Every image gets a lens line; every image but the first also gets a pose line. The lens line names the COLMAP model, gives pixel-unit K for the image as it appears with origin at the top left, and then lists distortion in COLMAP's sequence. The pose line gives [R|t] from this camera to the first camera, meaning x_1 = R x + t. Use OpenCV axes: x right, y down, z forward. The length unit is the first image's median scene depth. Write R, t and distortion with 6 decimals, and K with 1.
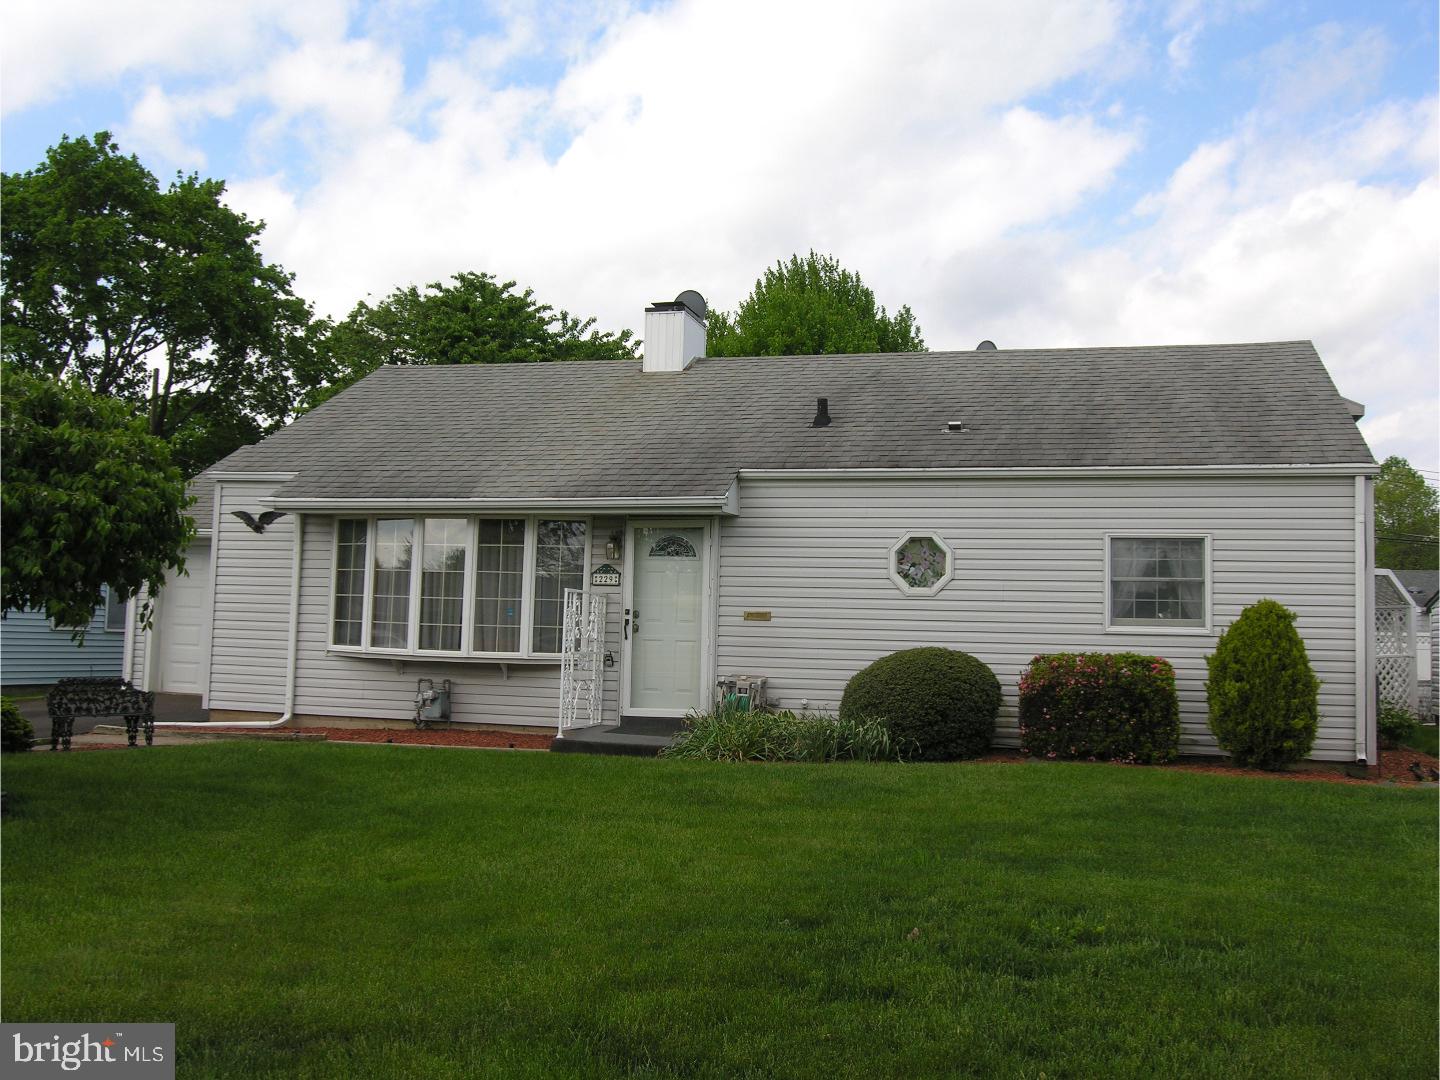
lens RADIAL K [[1337.6, 0, 720.4], [0, 1337.6, 541.2], [0, 0, 1]] dist [-0.013487, 0.000000]
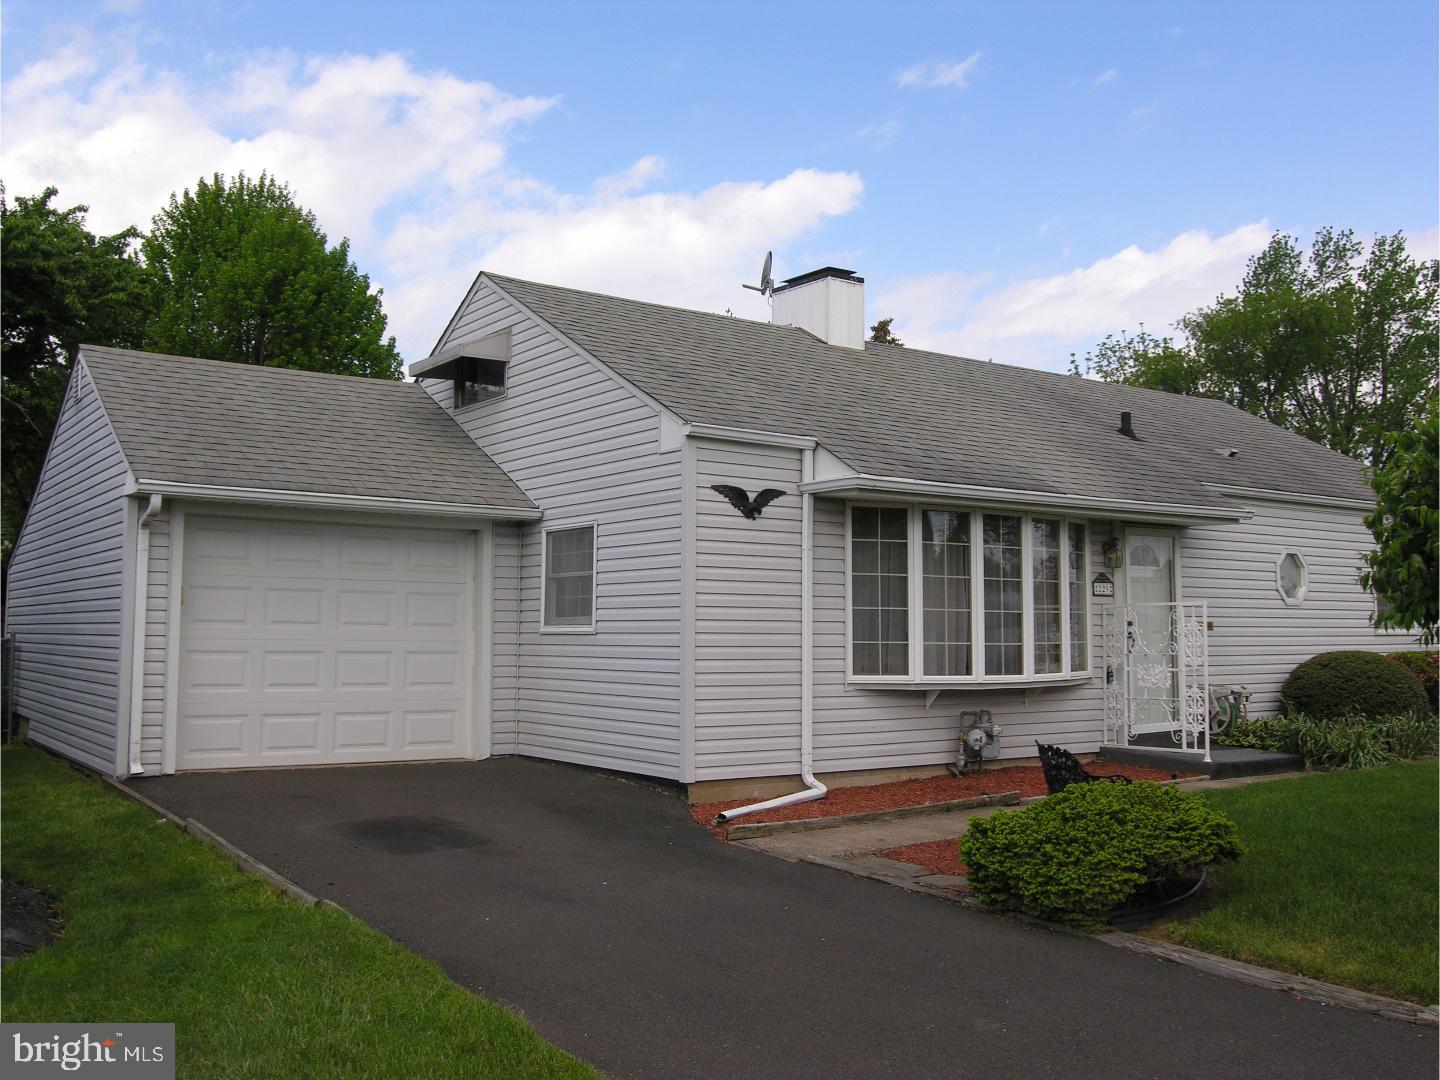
lens RADIAL K [[1337.6, 0, 720.5], [0, 1337.6, 538.3], [0, 0, 1]] dist [-0.013487, 0.000000]
pose [[0.655551, 0.028979, 0.754595, -0.919328], [-0.040696, 0.999167, -0.003018, 0.006928], [-0.754054, -0.028731, 0.656184, 0.580867]]
